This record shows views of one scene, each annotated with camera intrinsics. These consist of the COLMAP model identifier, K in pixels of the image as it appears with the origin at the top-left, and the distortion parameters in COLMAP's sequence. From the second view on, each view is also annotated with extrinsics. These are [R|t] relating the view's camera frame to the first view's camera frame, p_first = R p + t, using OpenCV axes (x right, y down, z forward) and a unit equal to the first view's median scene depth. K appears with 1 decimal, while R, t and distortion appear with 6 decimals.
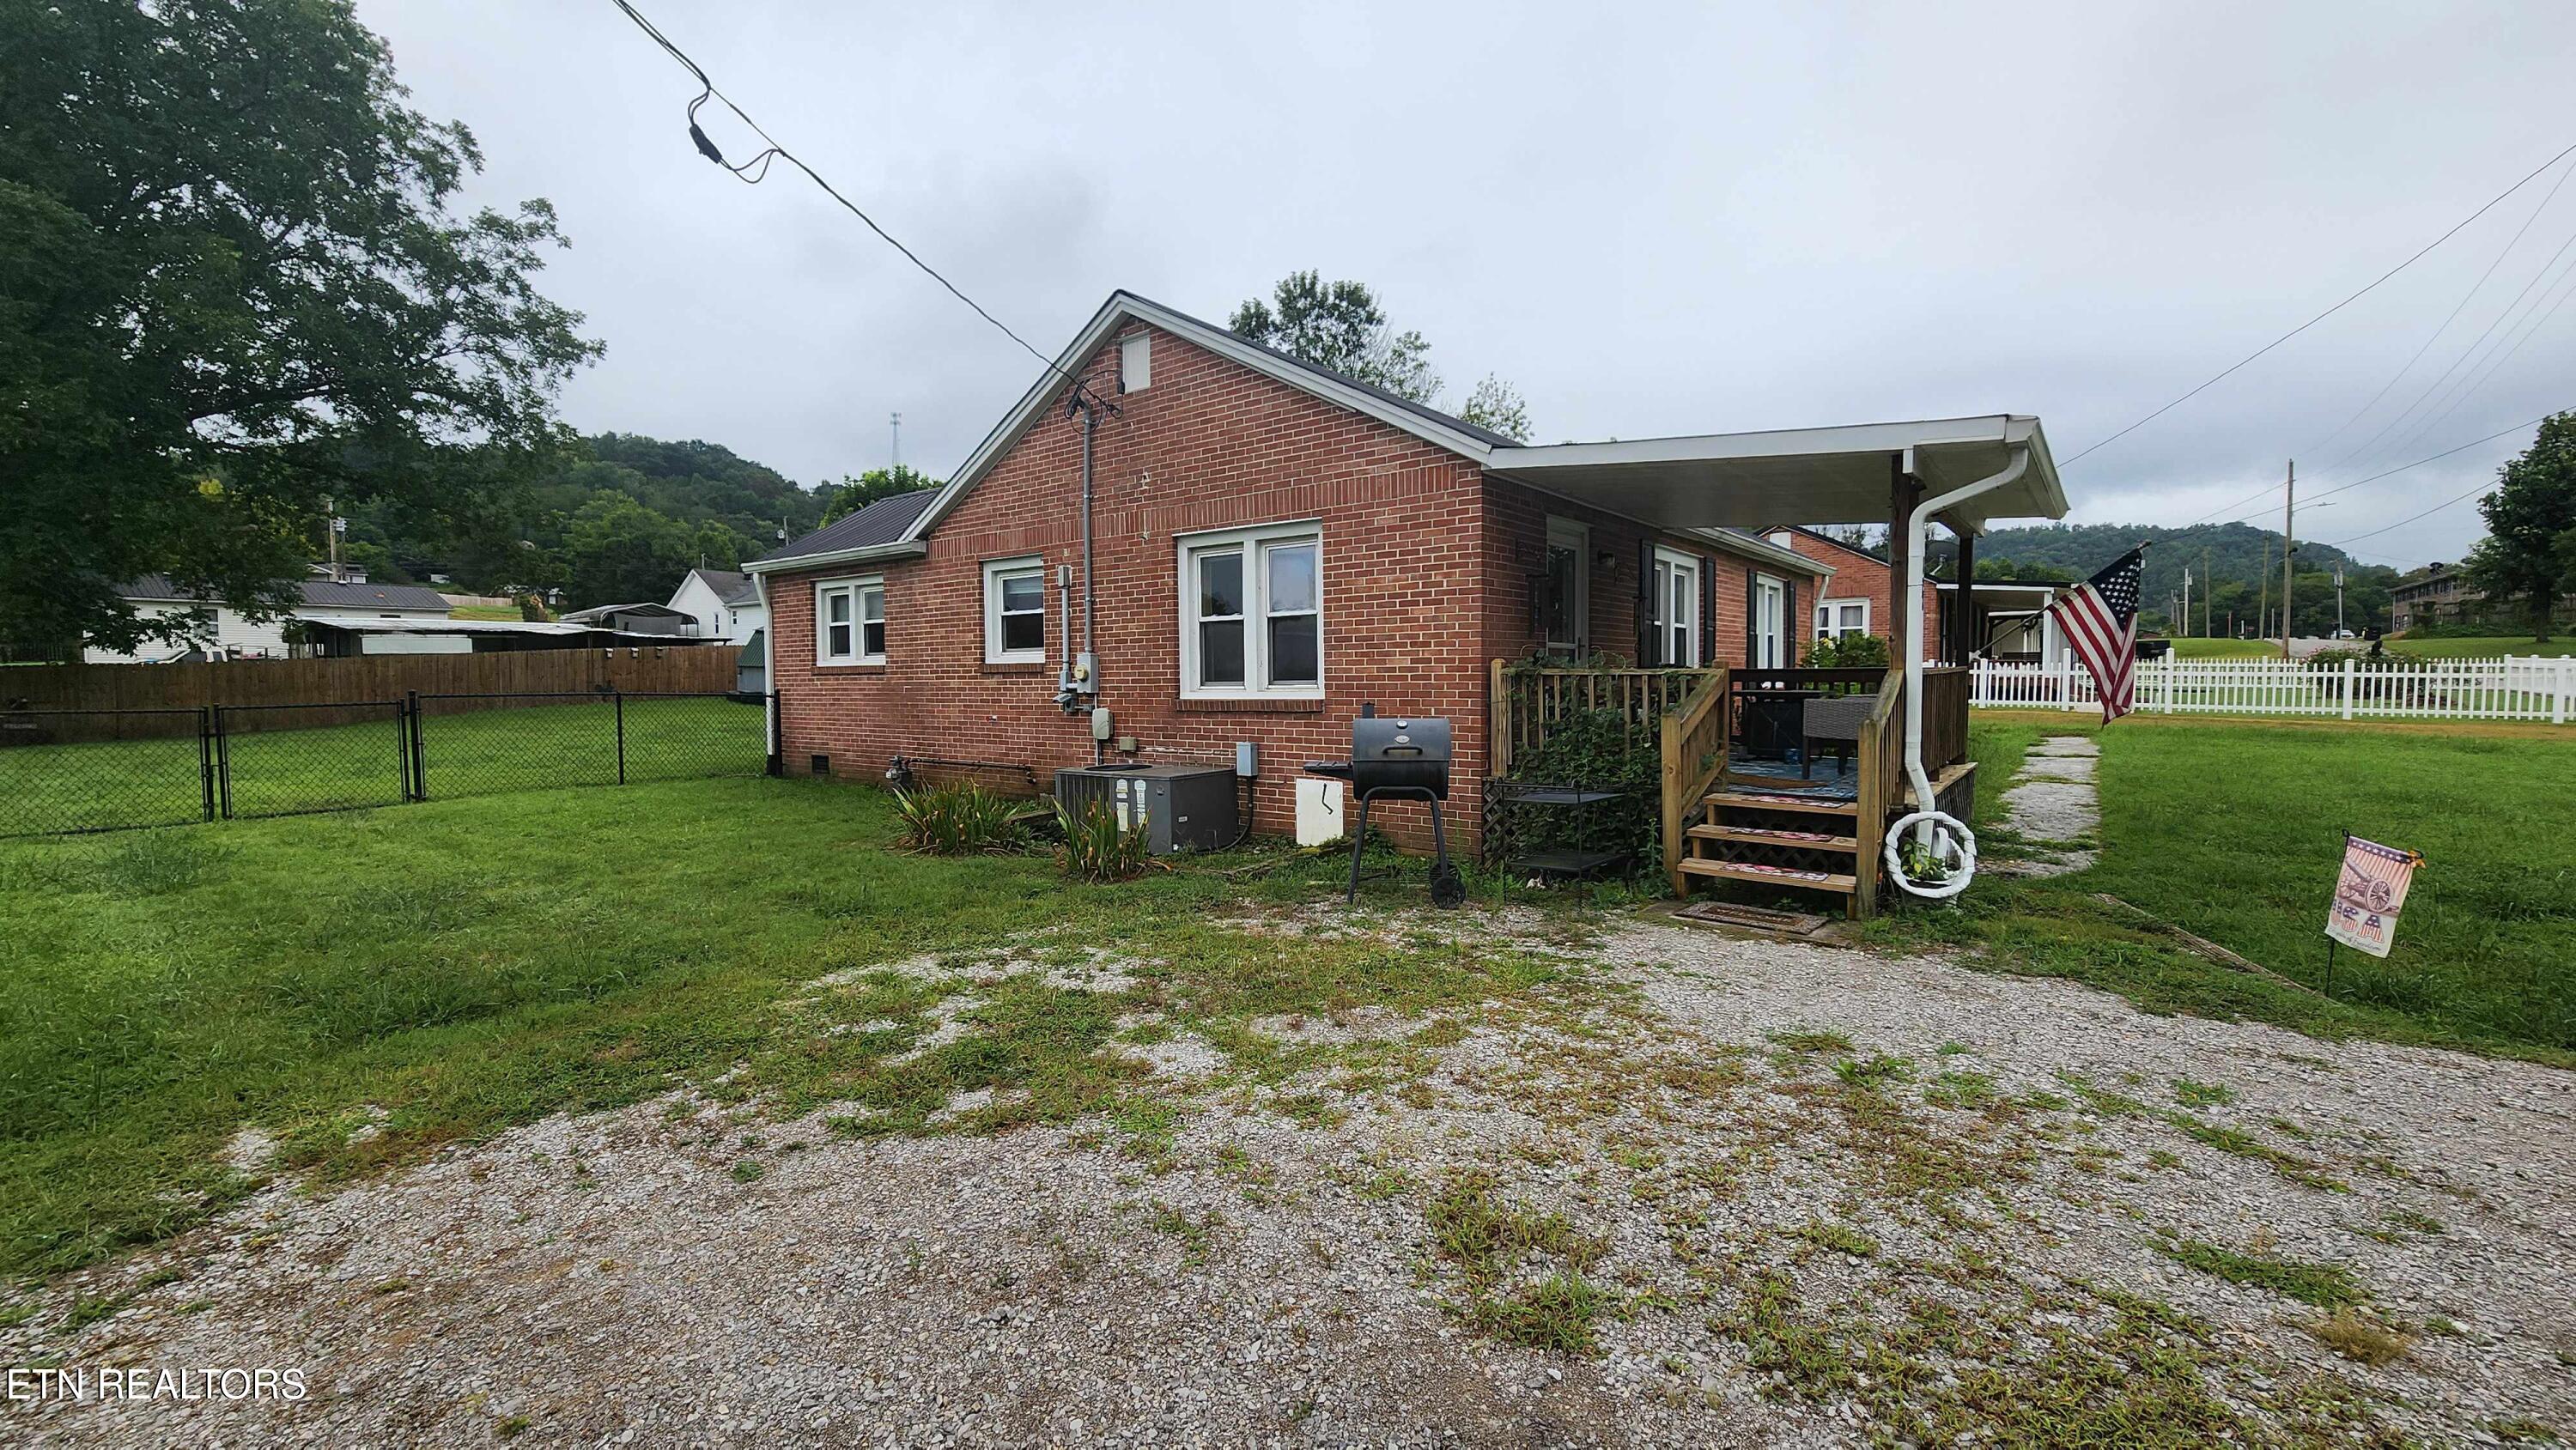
lens RADIAL K [[1063.6, 0, 1288.1], [0, 1063.6, 718.3], [0, 0, 1]] dist [-0.000095, 0.000313]
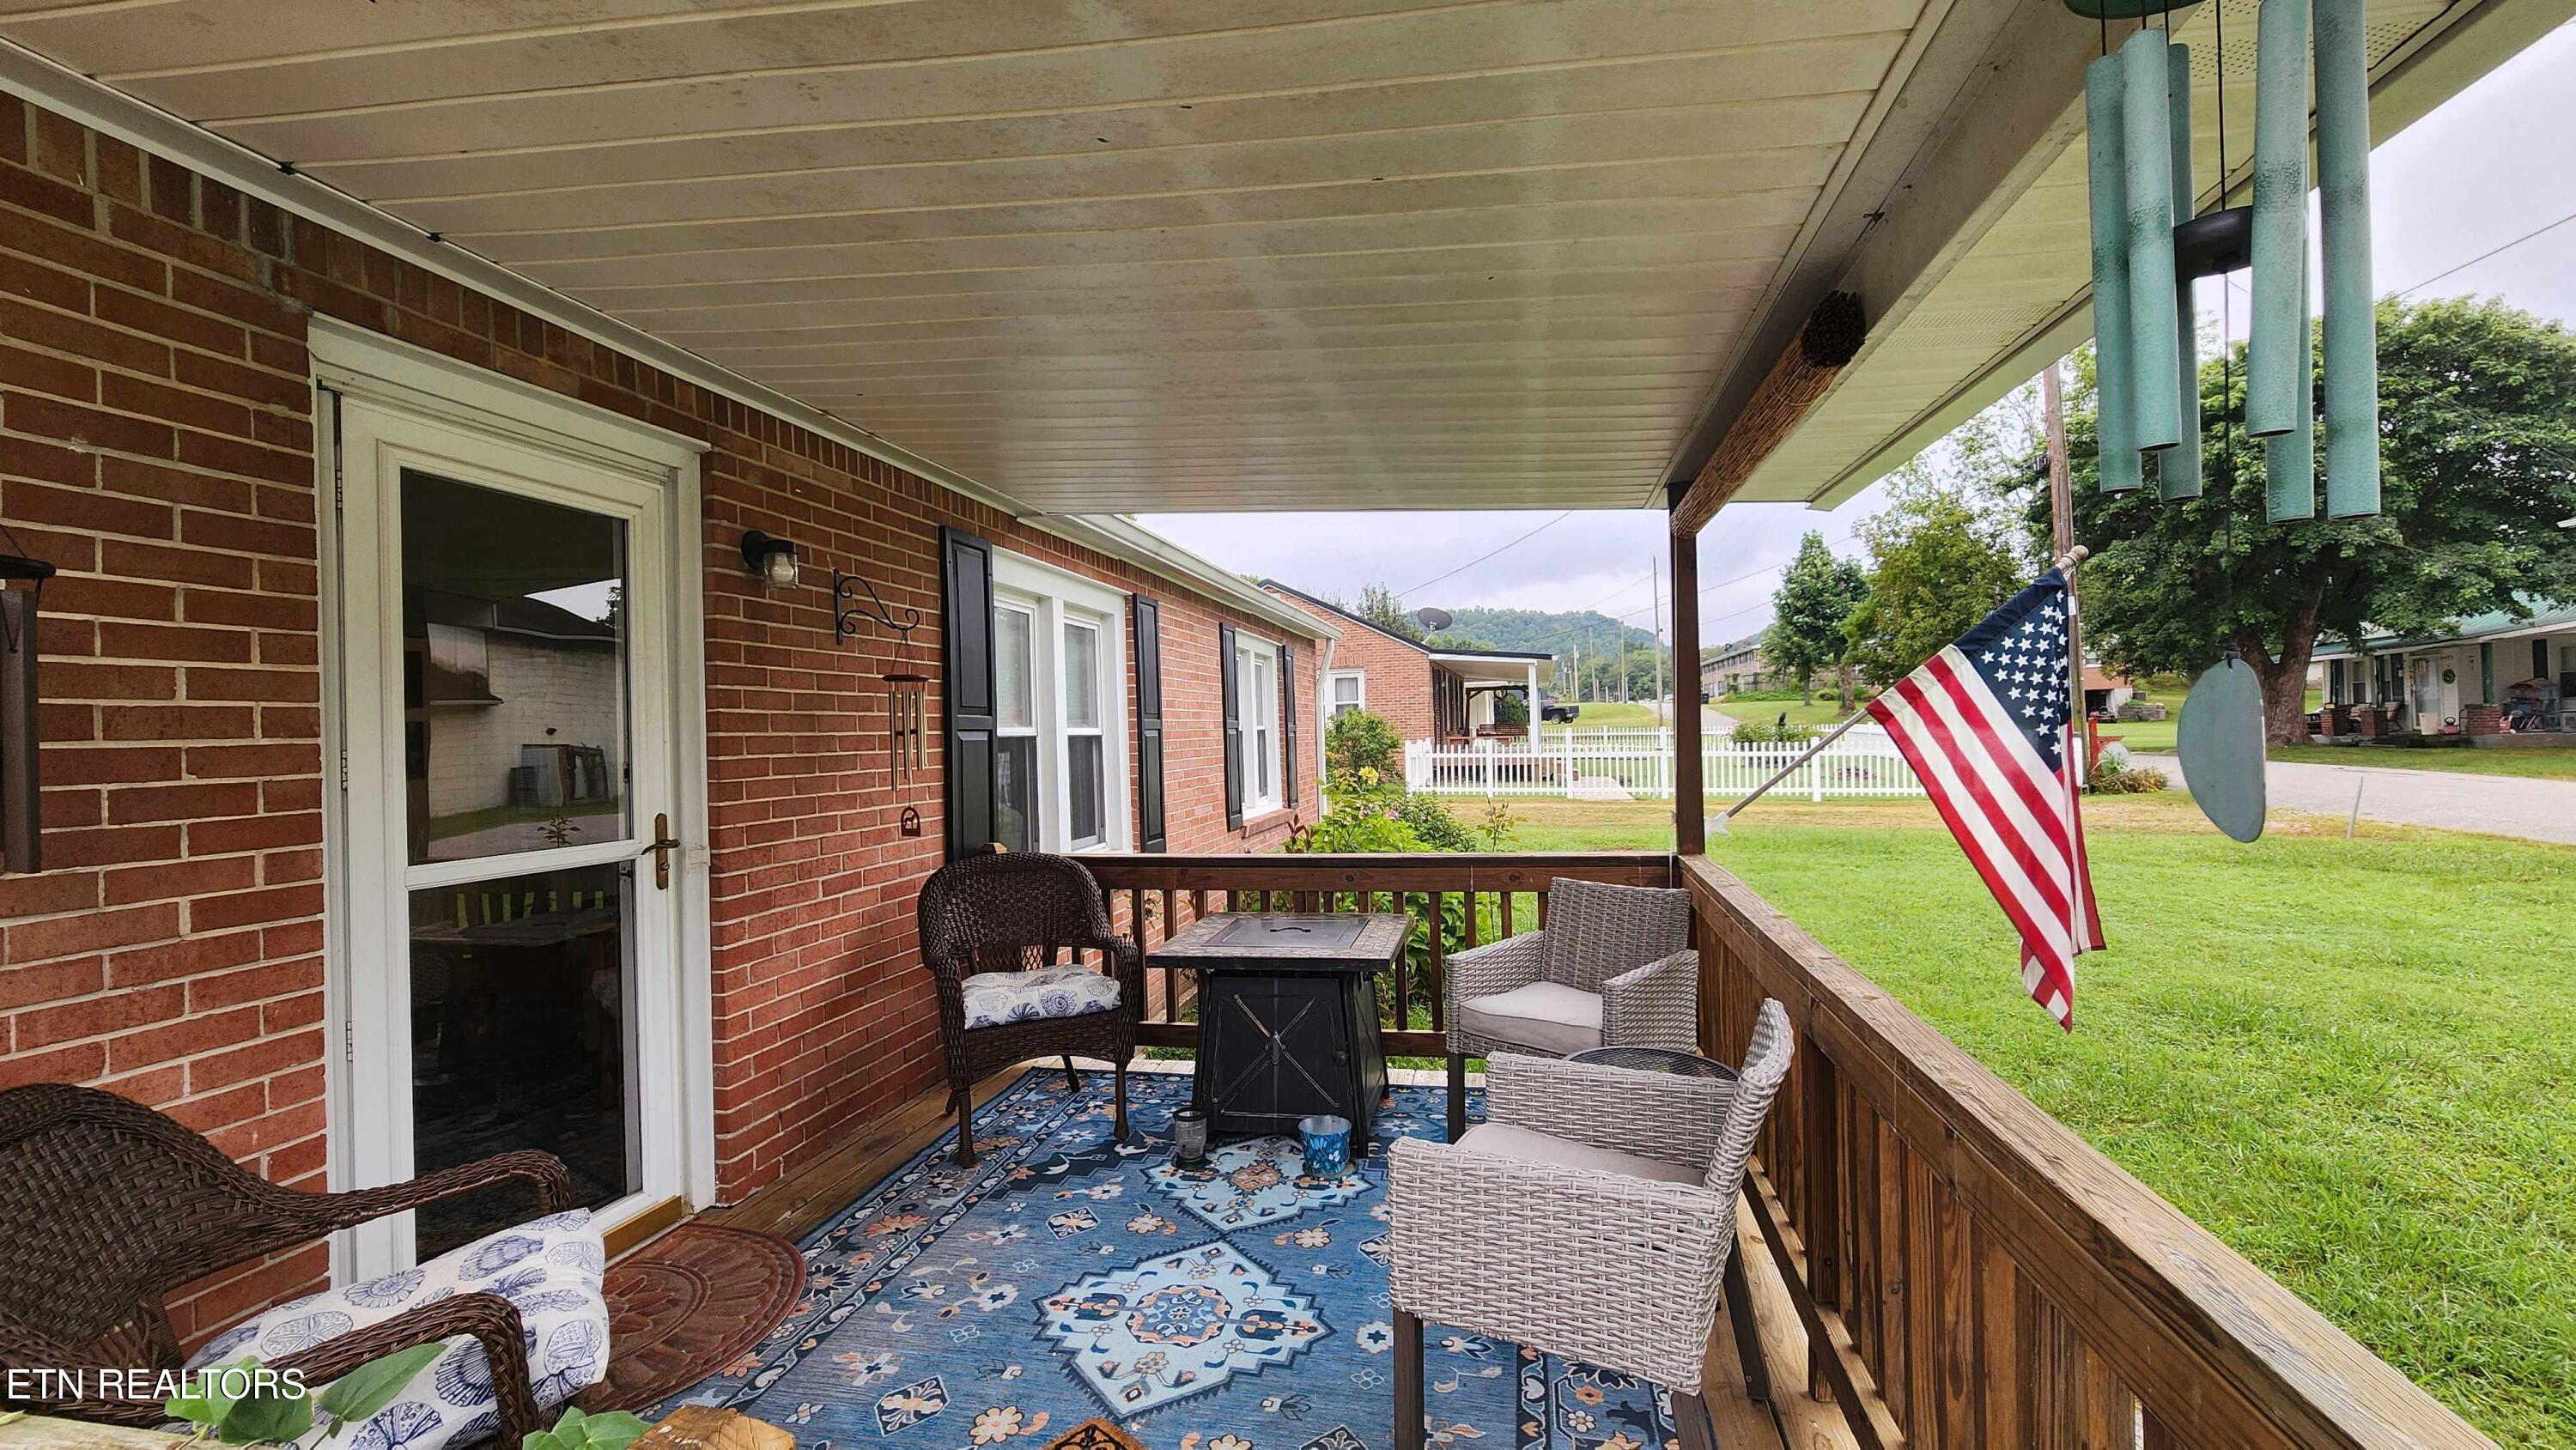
lens RADIAL K [[1063.6, 0, 1288.1], [0, 1063.6, 718.3], [0, 0, 1]] dist [-0.000095, 0.000313]
pose [[0.904207, -0.012185, 0.426920, 0.202375], [0.038432, 0.997859, -0.052918, -0.051812], [-0.425361, 0.064256, 0.902740, 0.430070]]
